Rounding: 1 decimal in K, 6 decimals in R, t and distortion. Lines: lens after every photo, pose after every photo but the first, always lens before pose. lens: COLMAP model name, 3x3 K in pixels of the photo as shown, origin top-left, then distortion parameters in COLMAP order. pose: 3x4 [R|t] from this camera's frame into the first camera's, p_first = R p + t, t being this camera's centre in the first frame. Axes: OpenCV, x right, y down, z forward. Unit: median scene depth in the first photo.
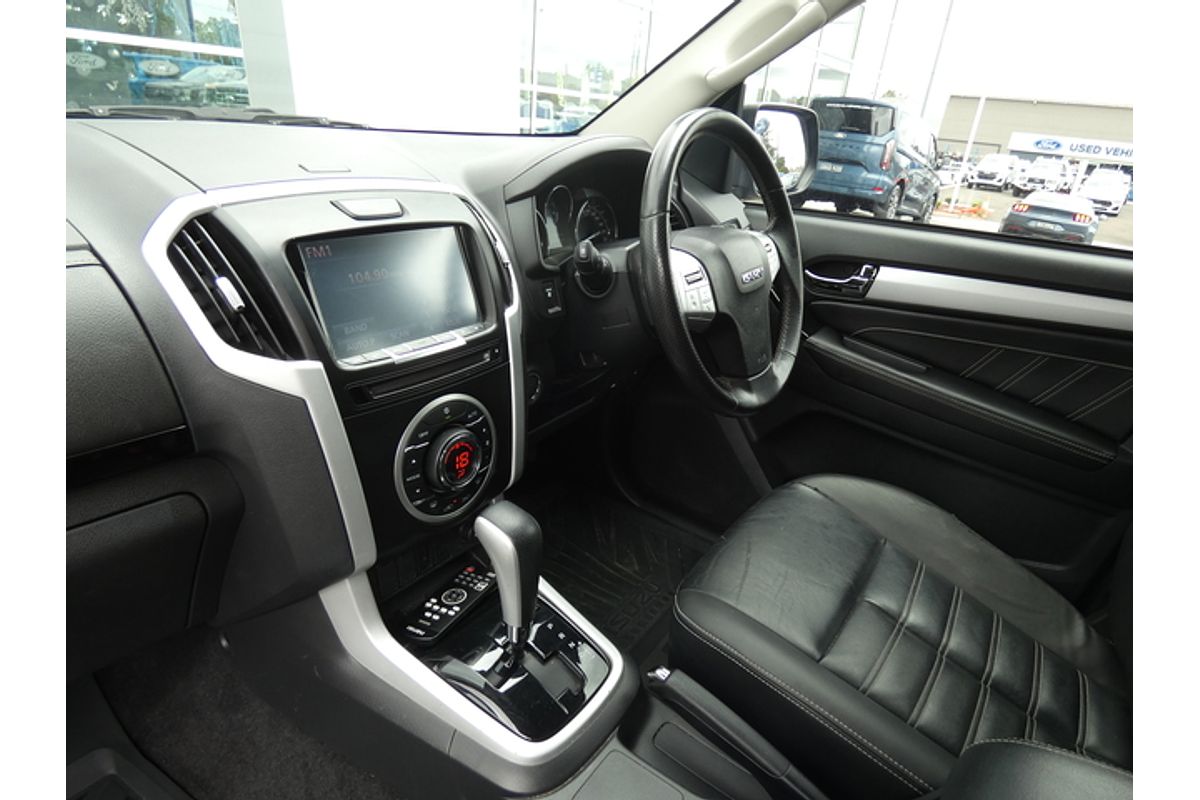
lens RADIAL K [[652.7, 0, 599.1], [0, 652.7, 394.2], [0, 0, 1]] dist [-0.001344, -0.001291]
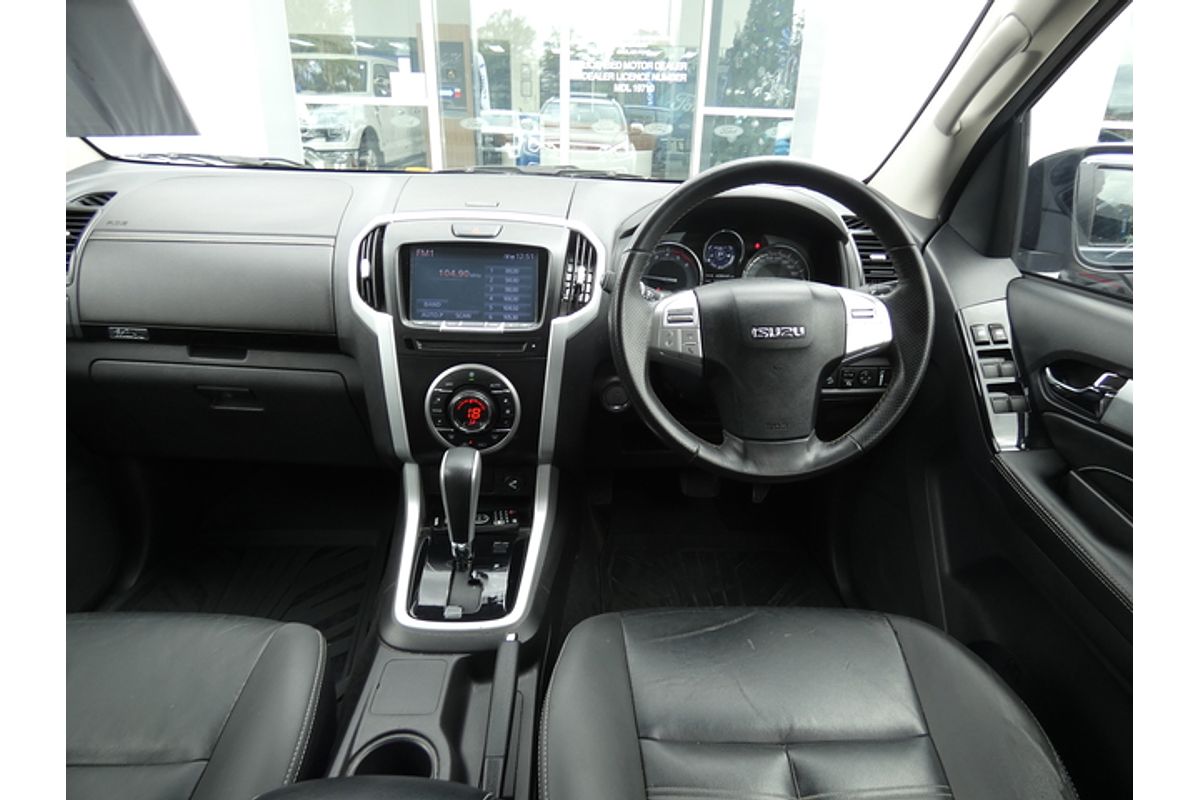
lens RADIAL K [[652.7, 0, 599.1], [0, 652.7, 394.2], [0, 0, 1]] dist [-0.001344, -0.001291]
pose [[0.611855, 0.242260, -0.752957, 0.526990], [-0.296696, 0.952727, 0.065439, -0.056630], [0.733216, 0.183360, 0.654808, 0.153611]]
